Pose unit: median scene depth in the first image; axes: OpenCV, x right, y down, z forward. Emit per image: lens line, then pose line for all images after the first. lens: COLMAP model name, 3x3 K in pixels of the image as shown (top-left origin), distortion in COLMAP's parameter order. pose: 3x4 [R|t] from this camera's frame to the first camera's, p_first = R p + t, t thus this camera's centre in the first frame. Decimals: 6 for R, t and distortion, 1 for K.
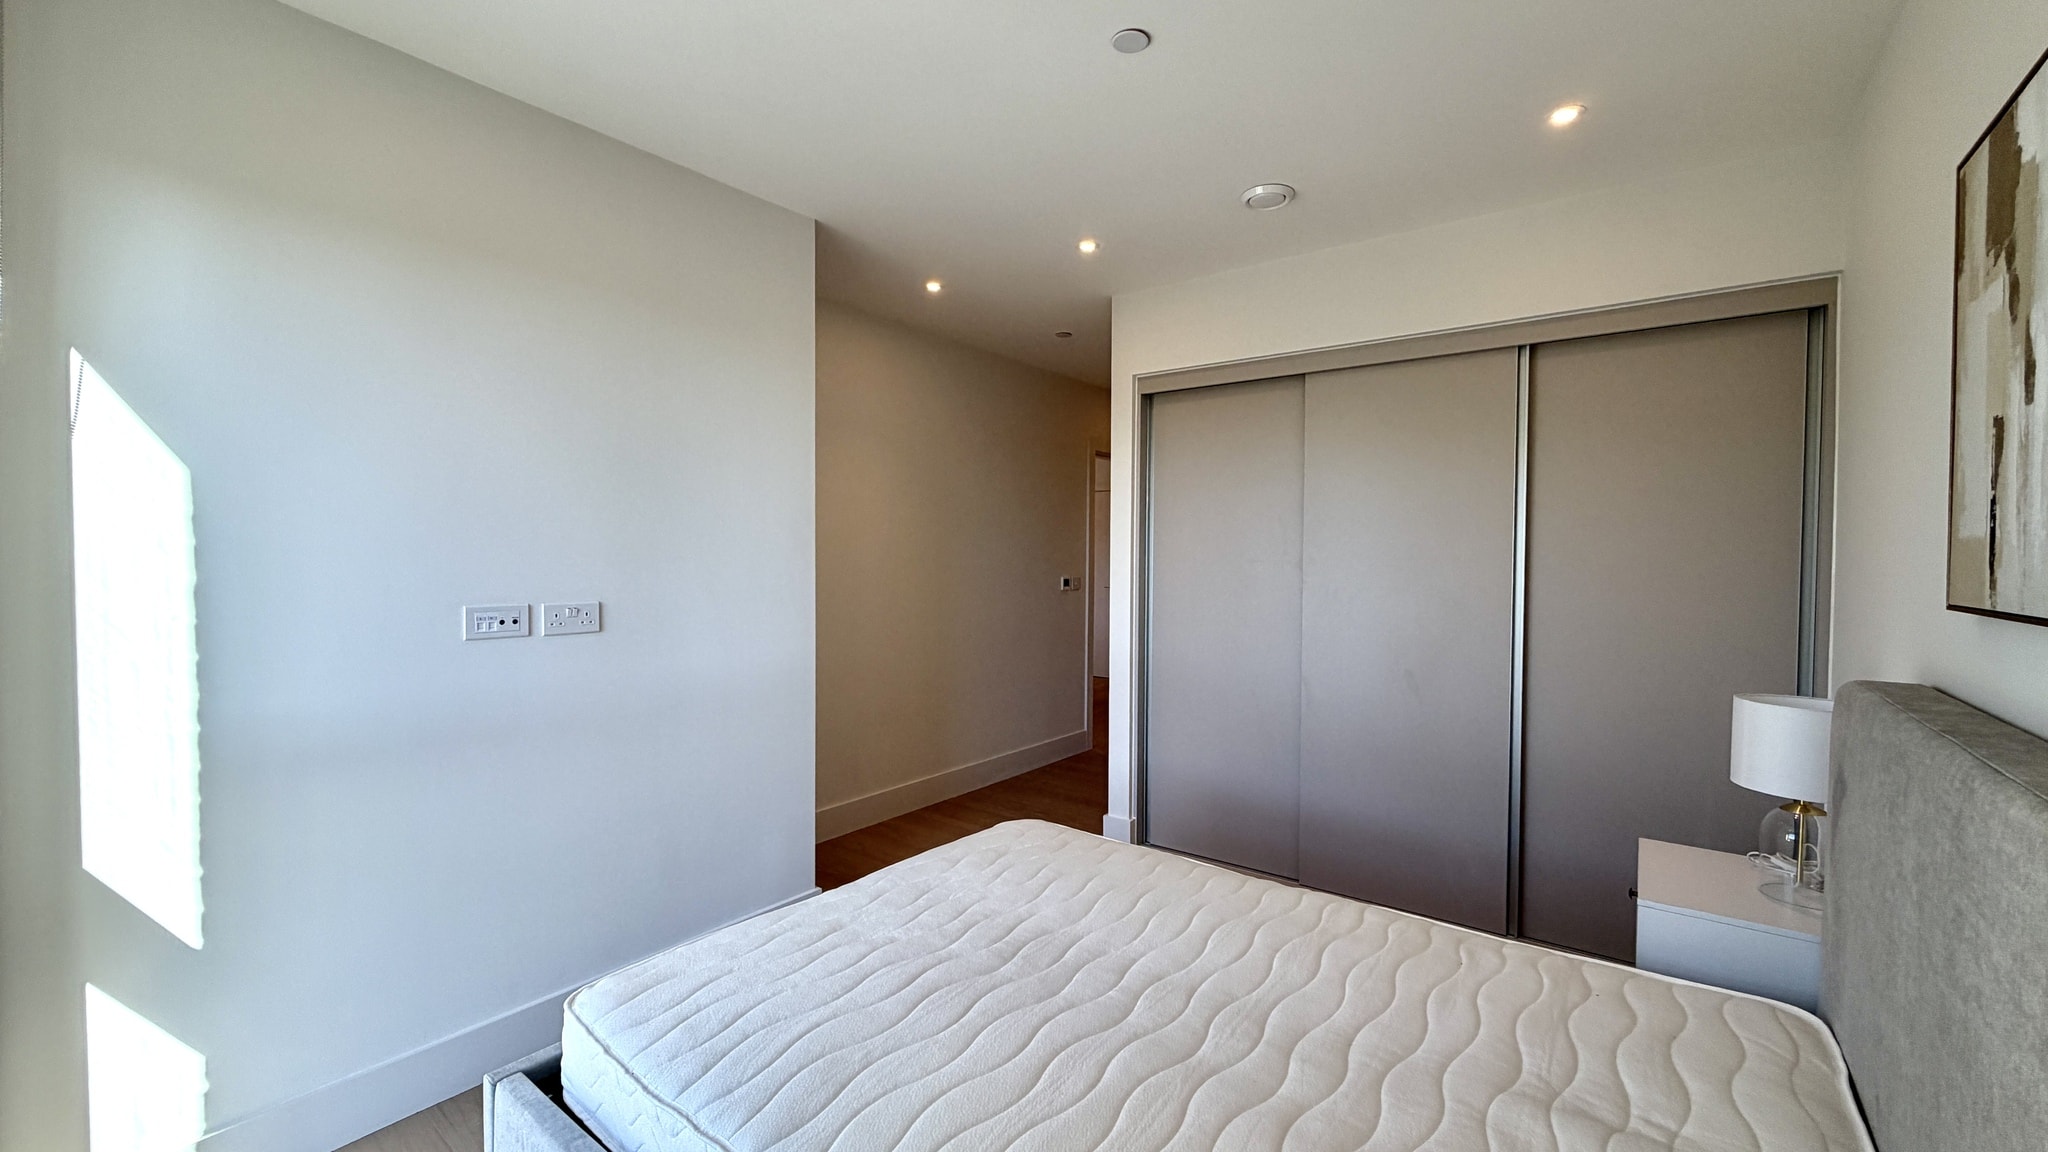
lens RADIAL K [[812.4, 0, 1021.0], [0, 812.4, 579.4], [0, 0, 1]] dist [-0.000363, 0.000026]
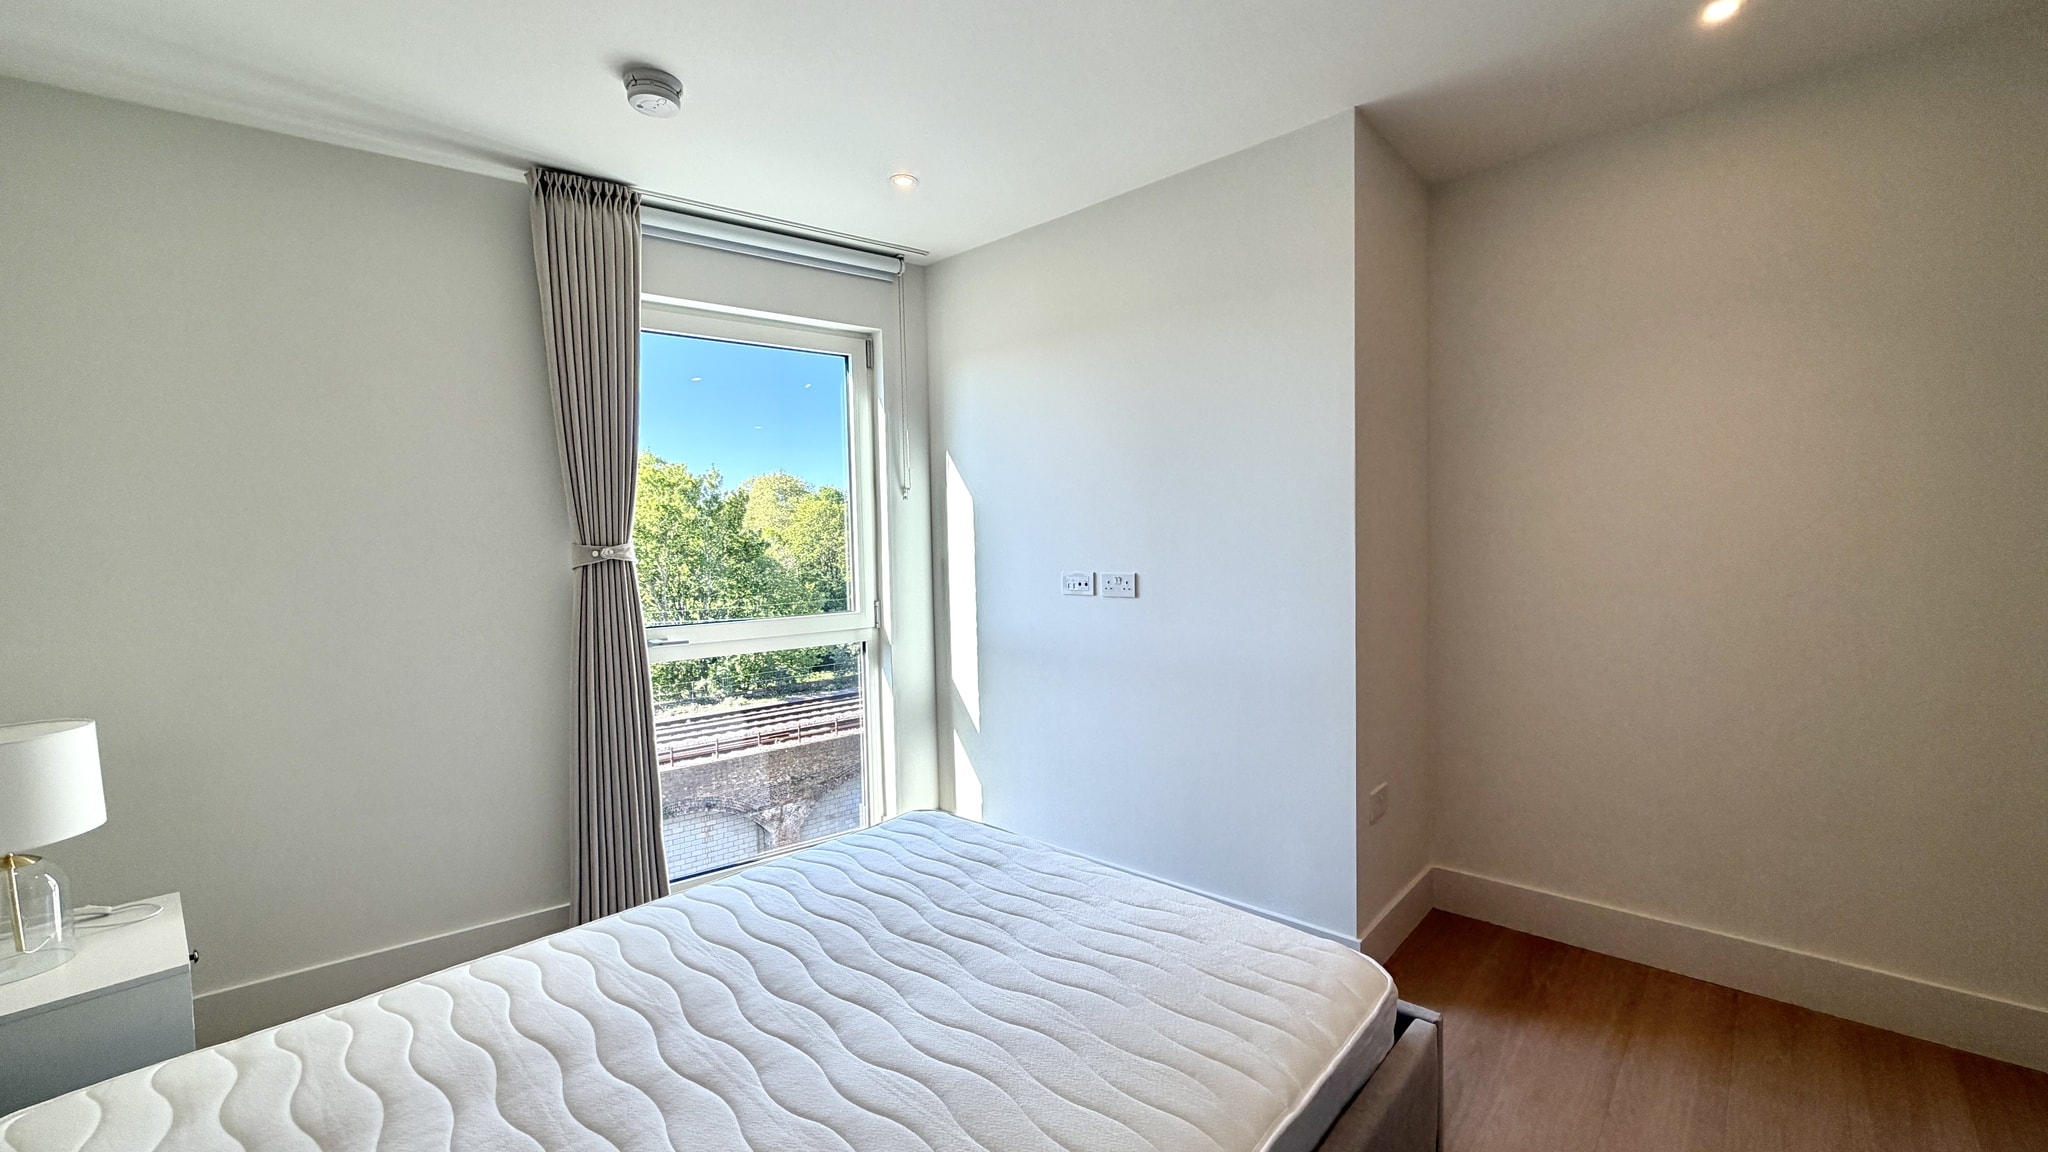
lens RADIAL K [[816.7, 0, 1019.3], [0, 816.7, 574.3], [0, 0, 1]] dist [0.000476, 0.000027]
pose [[-0.085750, 0.042789, -0.995397, 1.021066], [-0.009090, 0.999002, 0.043727, -0.033858], [0.996275, 0.012798, -0.085275, 1.283937]]
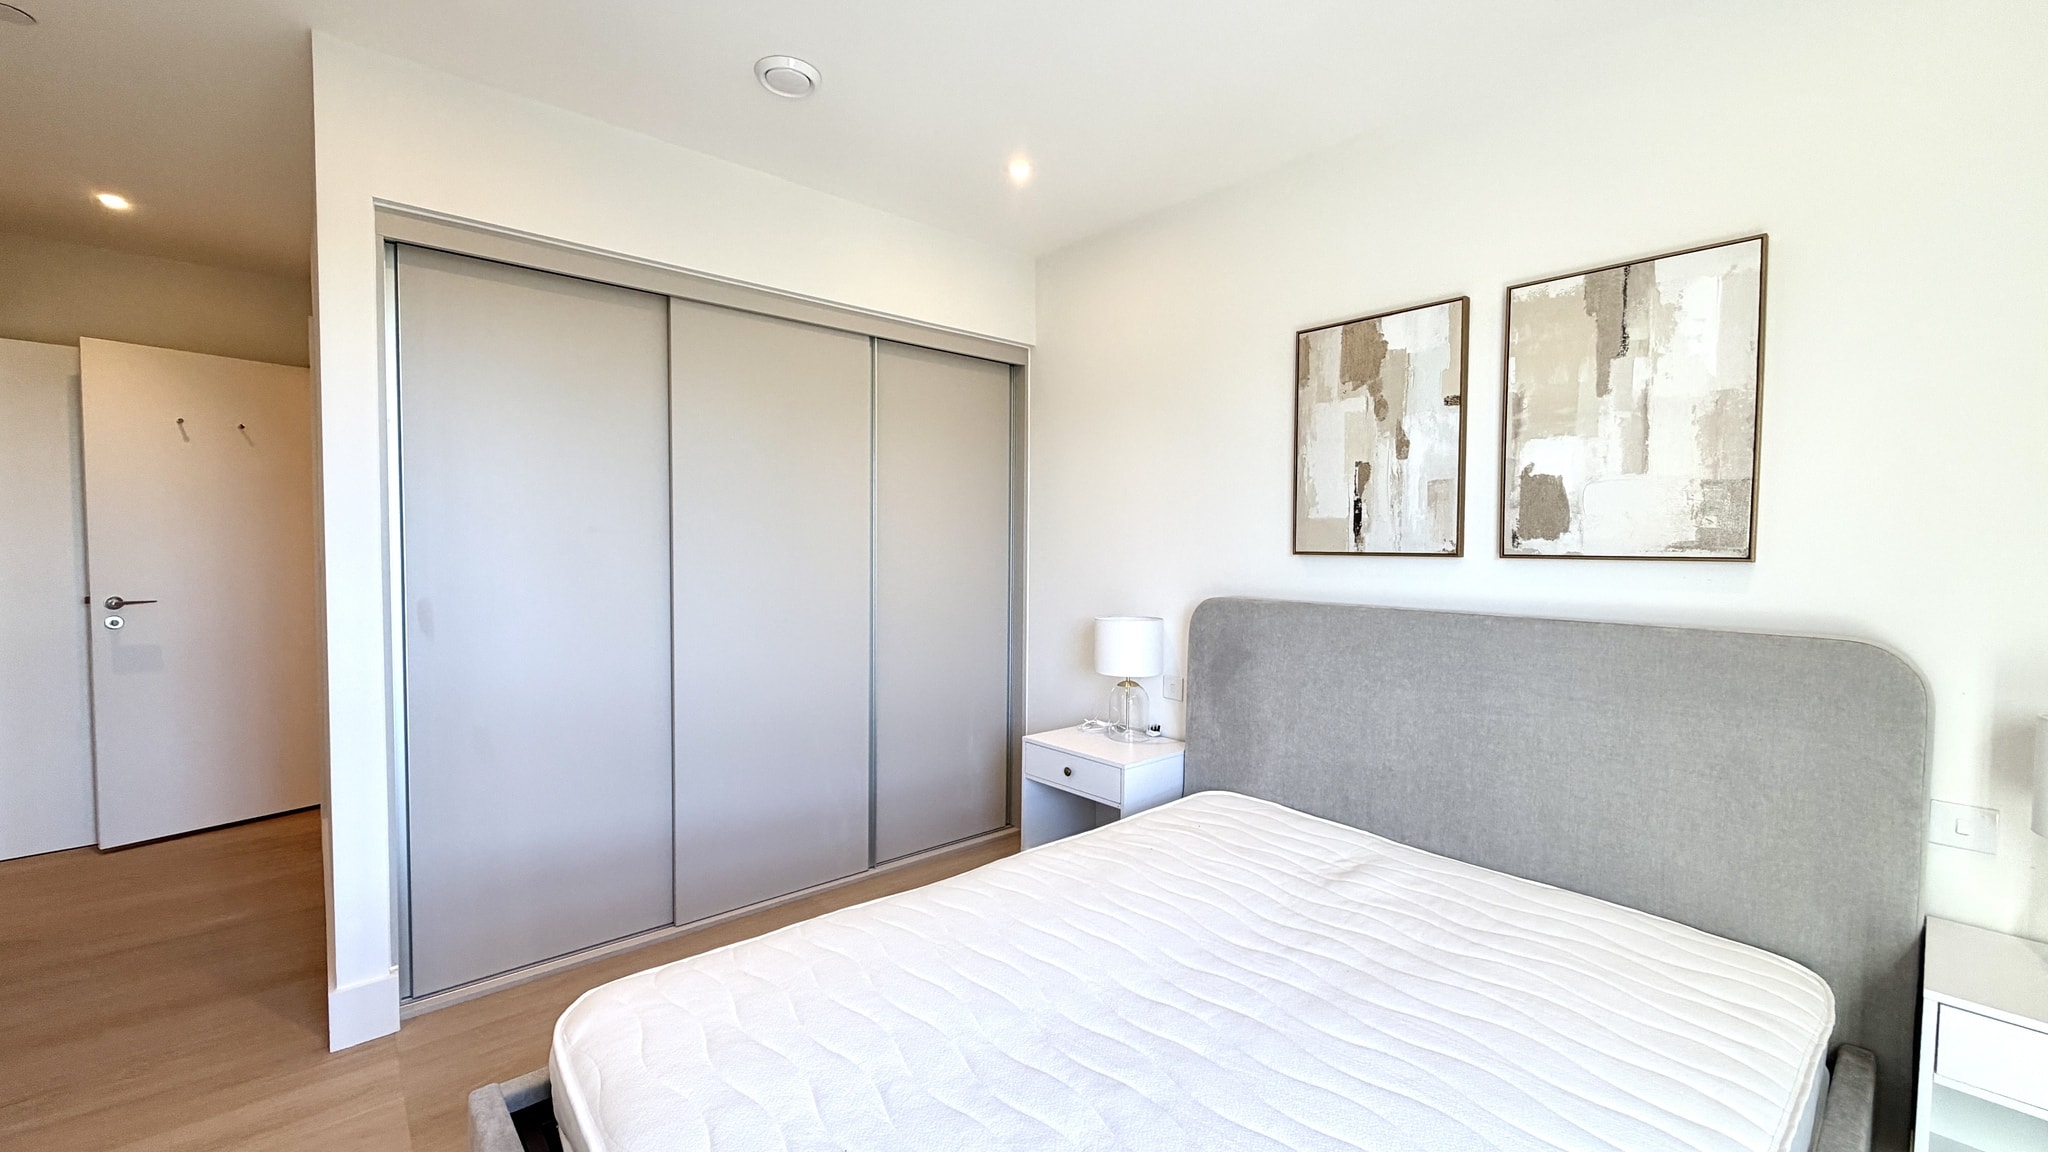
lens RADIAL K [[816.7, 0, 1019.3], [0, 816.7, 574.3], [0, 0, 1]] dist [0.000476, 0.000027]
pose [[0.198414, -0.039938, 0.979304, -0.748187], [0.021296, 0.999109, 0.036431, -0.000622], [-0.979887, 0.013627, 0.199088, 0.988418]]
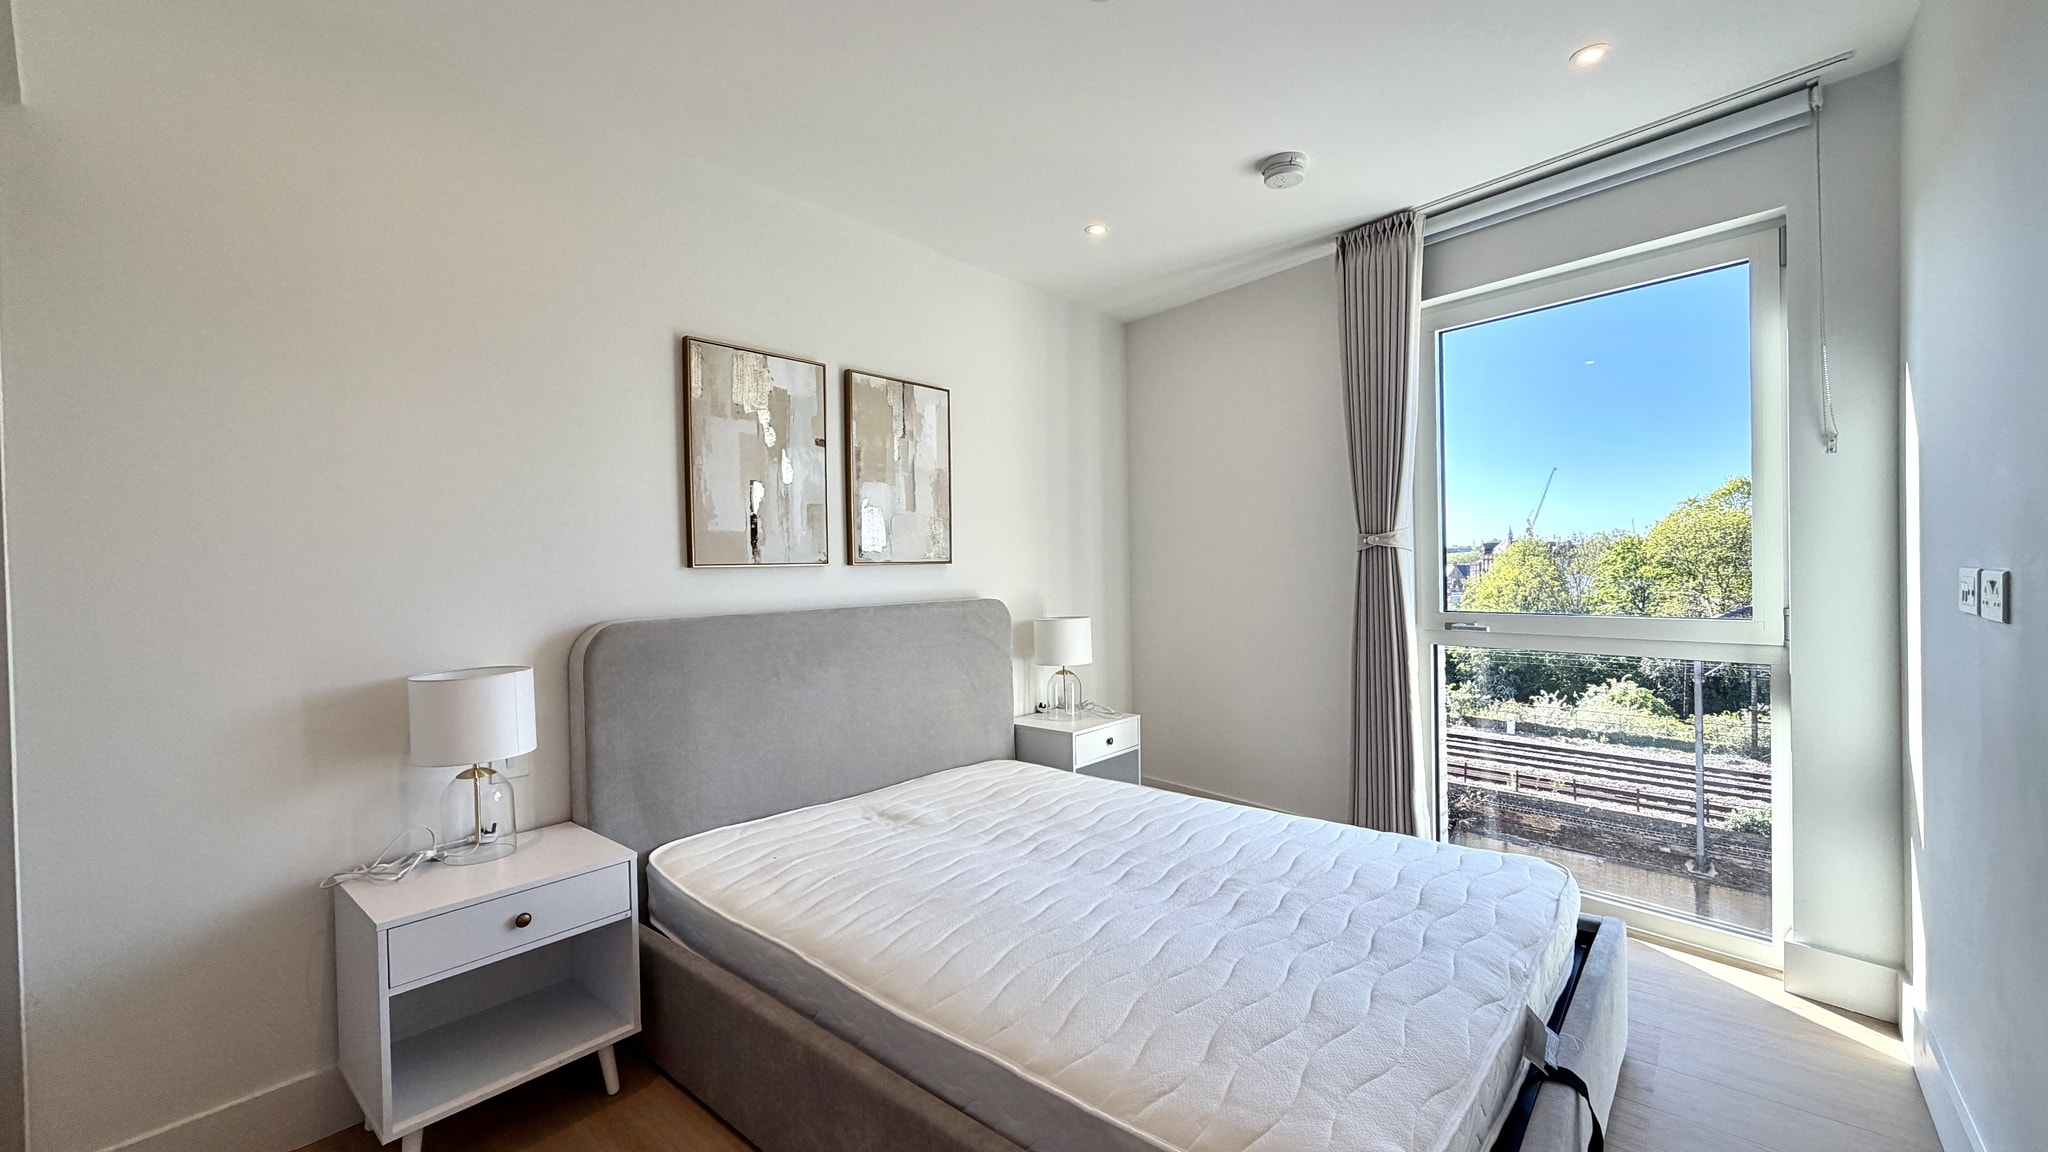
lens RADIAL K [[816.7, 0, 1019.3], [0, 816.7, 574.3], [0, 0, 1]] dist [0.000476, 0.000027]
pose [[-0.998149, 0.014600, 0.059031, 0.208419], [0.016982, 0.999053, 0.040055, -0.008059], [-0.058390, 0.040983, -0.997452, 2.243455]]
